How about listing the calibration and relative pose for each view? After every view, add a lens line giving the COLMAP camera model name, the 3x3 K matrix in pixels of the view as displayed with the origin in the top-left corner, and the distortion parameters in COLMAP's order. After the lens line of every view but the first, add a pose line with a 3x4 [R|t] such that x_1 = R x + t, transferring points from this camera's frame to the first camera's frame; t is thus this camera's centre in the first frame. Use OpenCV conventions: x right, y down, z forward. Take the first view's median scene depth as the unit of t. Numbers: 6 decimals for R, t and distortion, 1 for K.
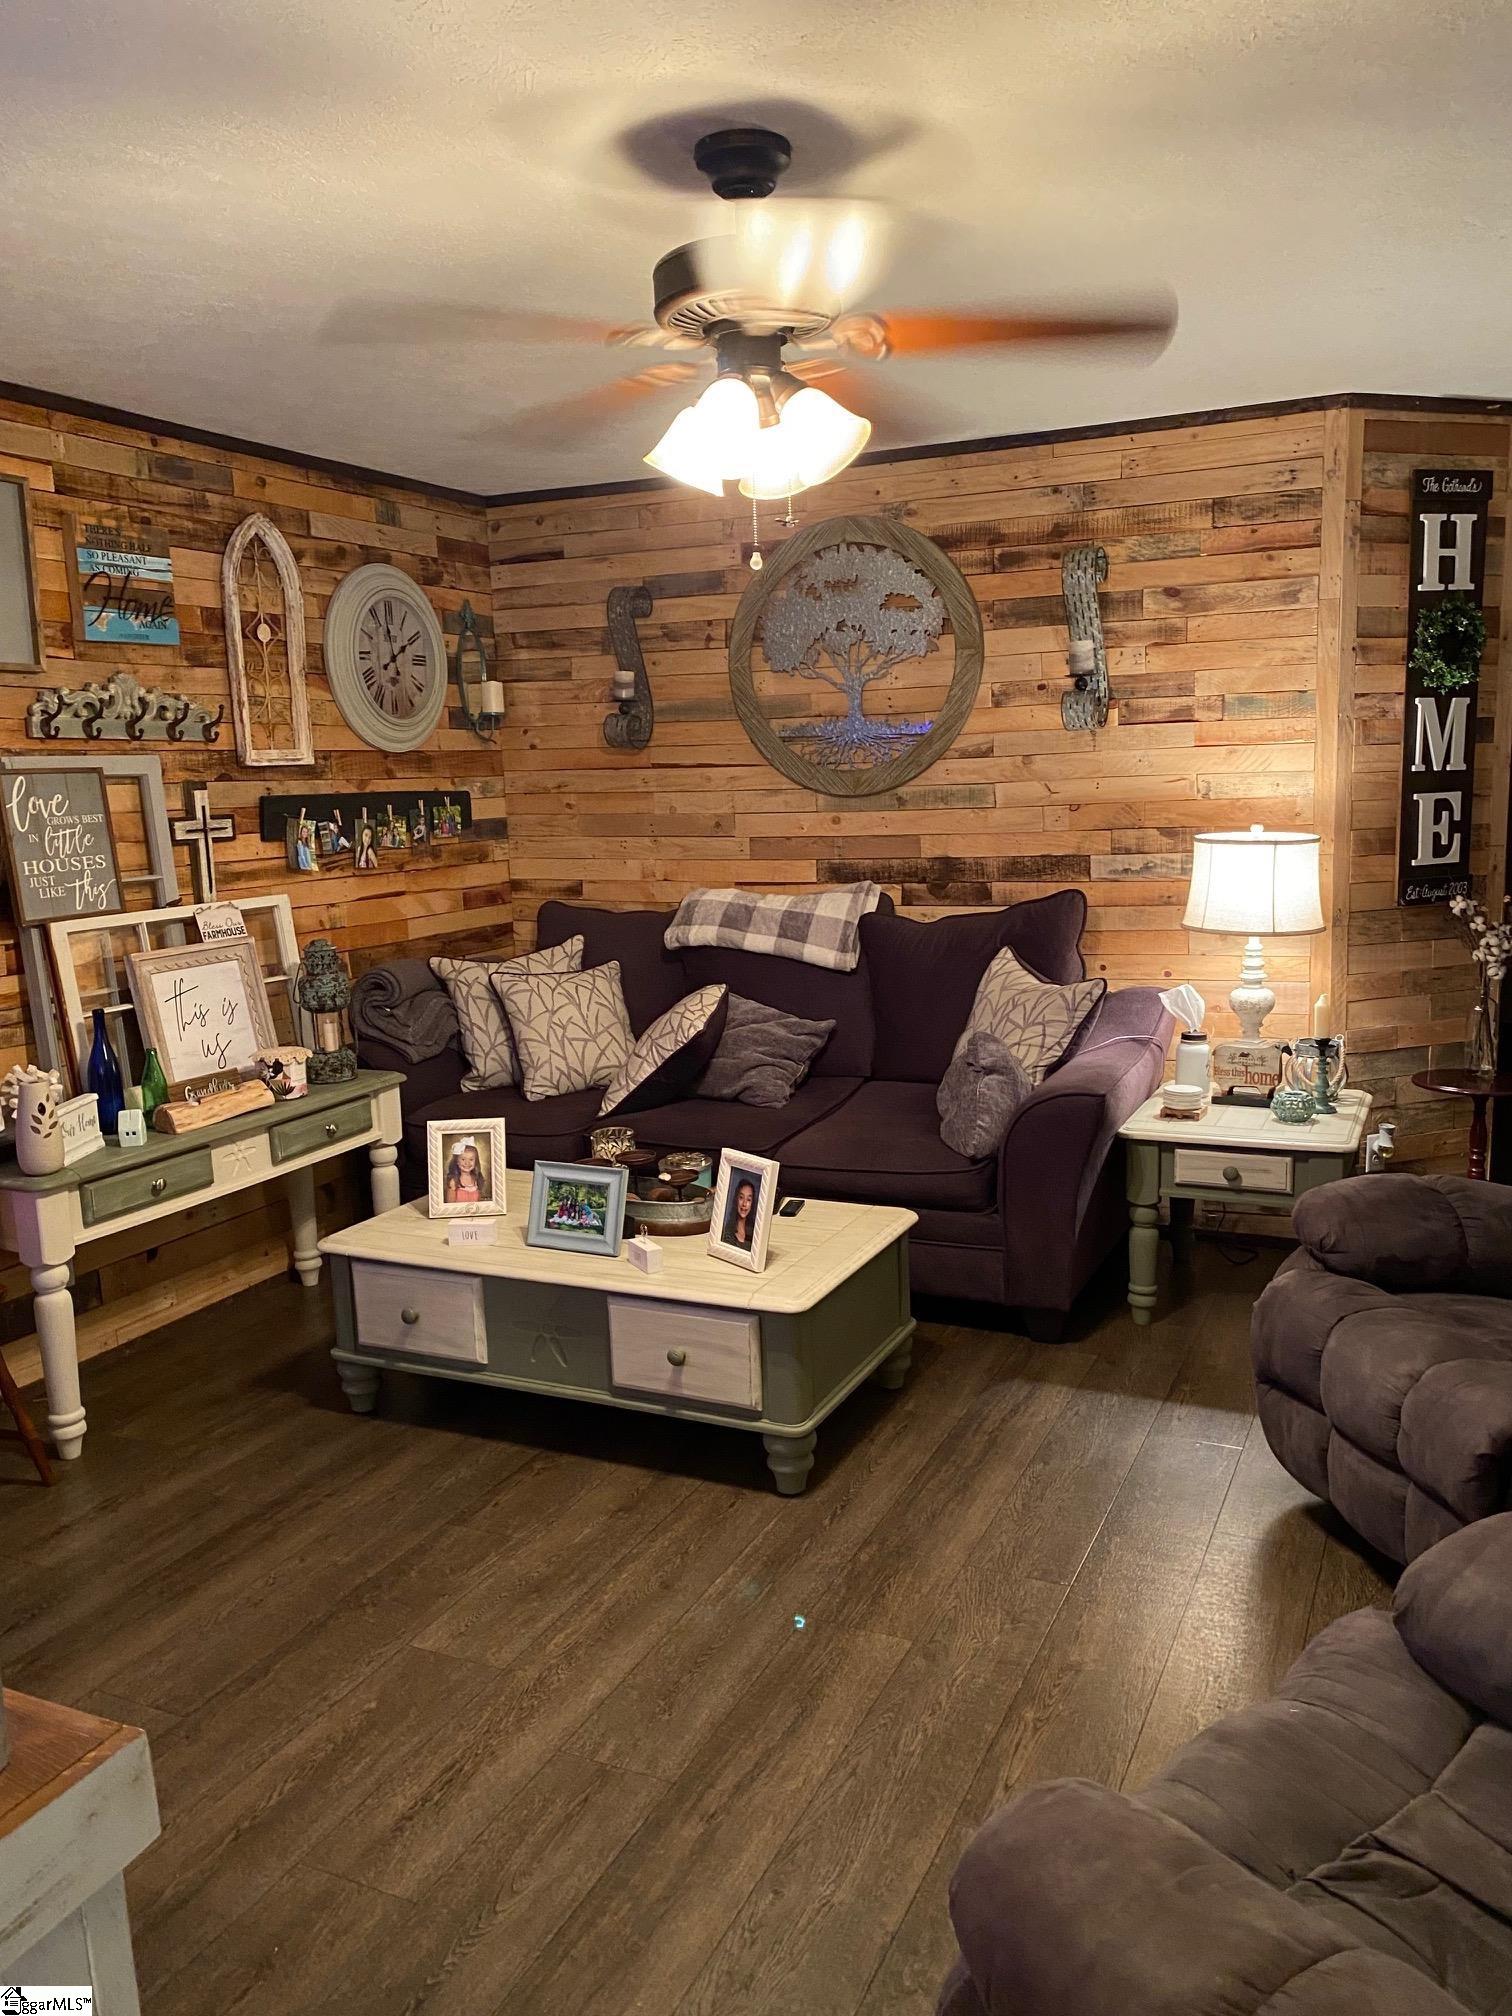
lens RADIAL K [[1516.6, 0, 816.5], [0, 1516.6, 1031.1], [0, 0, 1]] dist [0.008474, -0.001891]
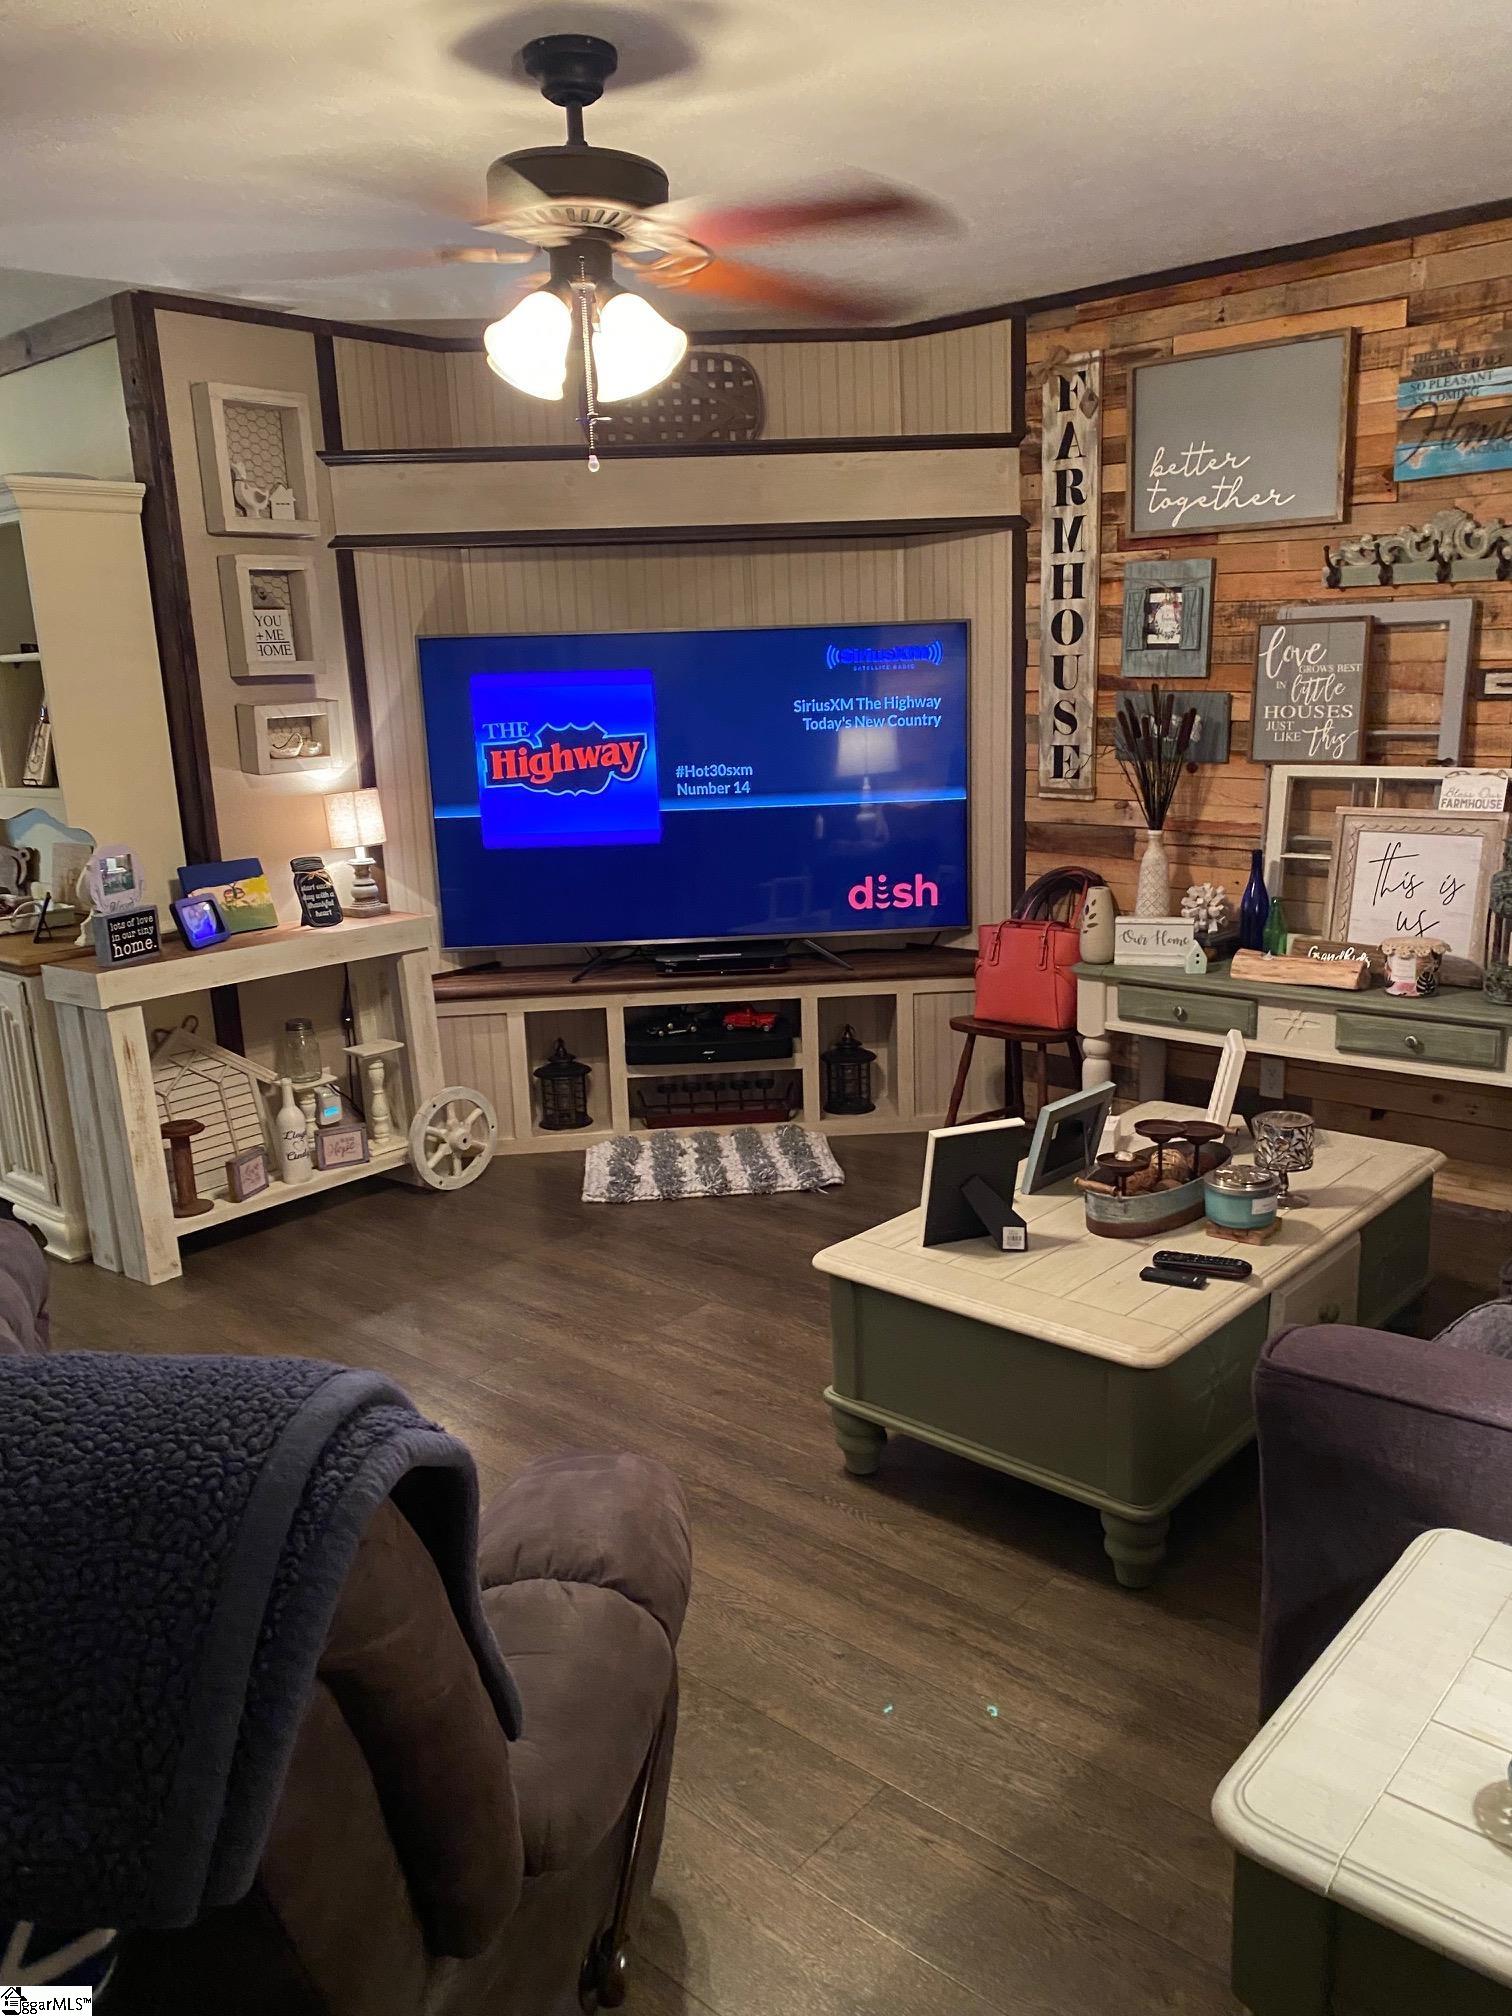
lens RADIAL K [[1529.5, 0, 756.0], [0, 1529.5, 1037.8], [0, 0, 1]] dist [0.029714, -0.048515]
pose [[-0.300737, 0.268816, -0.915039, 0.646892], [-0.120472, 0.941061, 0.316055, -0.184899], [0.946068, 0.205286, -0.250627, 0.940624]]
